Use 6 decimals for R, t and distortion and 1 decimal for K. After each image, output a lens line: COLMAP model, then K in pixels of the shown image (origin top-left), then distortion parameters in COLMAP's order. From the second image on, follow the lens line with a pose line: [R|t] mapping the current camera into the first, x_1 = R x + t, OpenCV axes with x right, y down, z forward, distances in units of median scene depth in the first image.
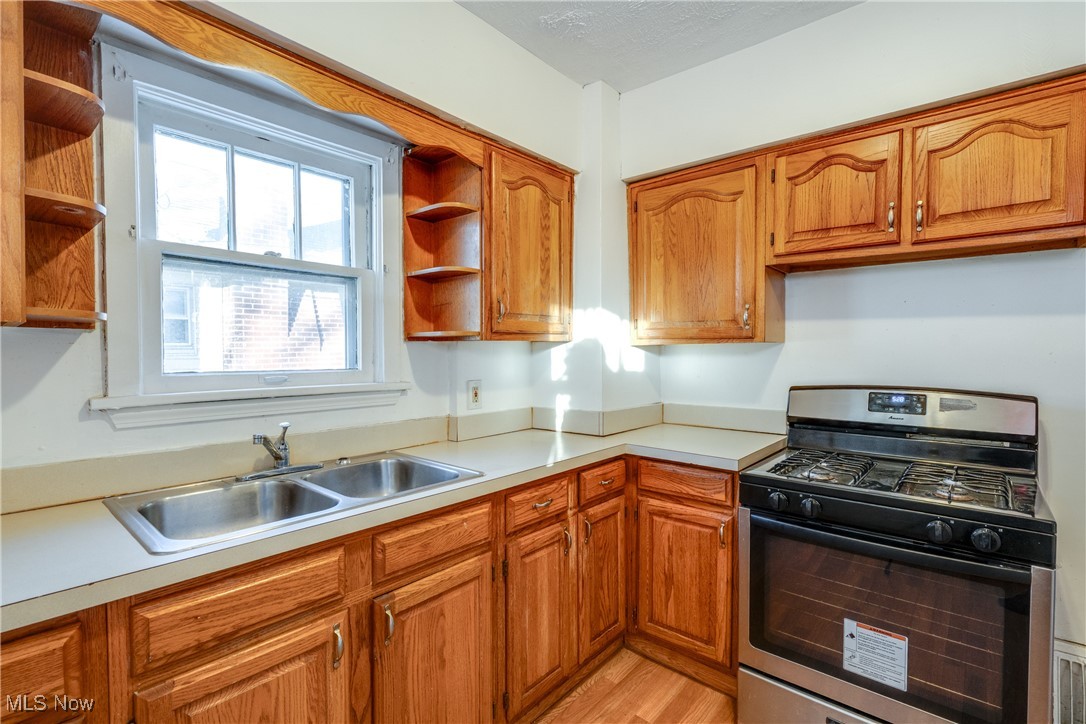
lens RADIAL K [[514.6, 0, 510.5], [0, 514.6, 364.8], [0, 0, 1]] dist [0.000477, 0.001553]
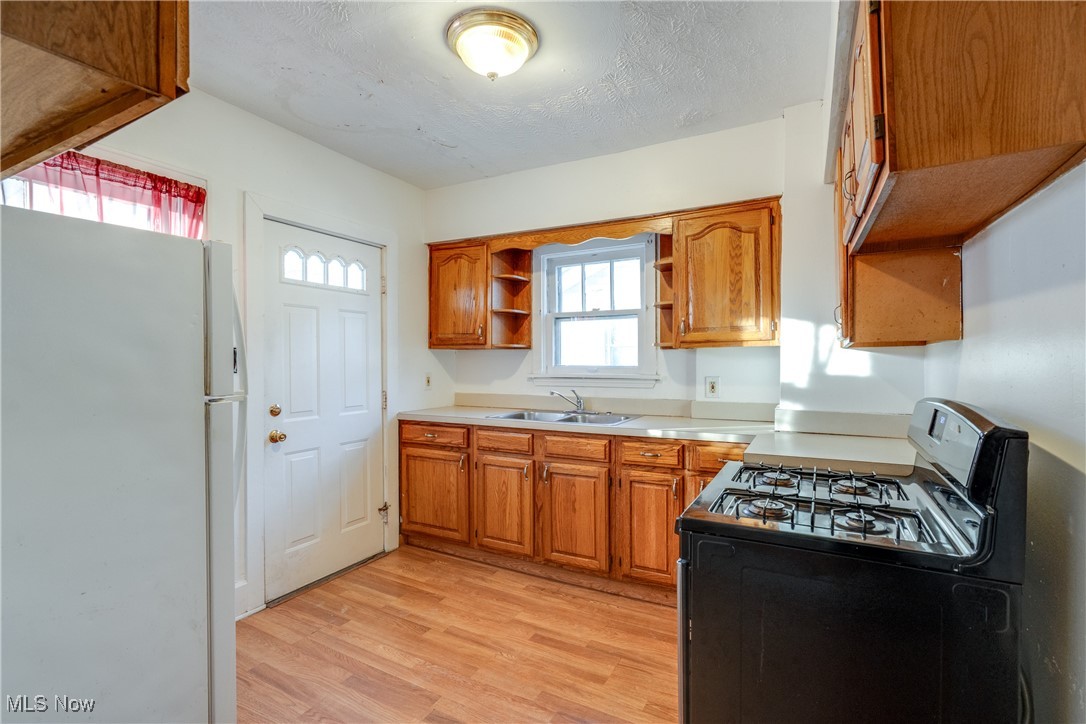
lens RADIAL K [[485.7, 0, 543.0], [0, 485.7, 362.0], [0, 0, 1]] dist [-0.001638, 0.000371]
pose [[0.239336, 0.005155, -0.970923, 1.428642], [-0.019636, 0.999807, 0.000468, -0.000971], [0.970738, 0.018953, 0.239391, 0.345301]]
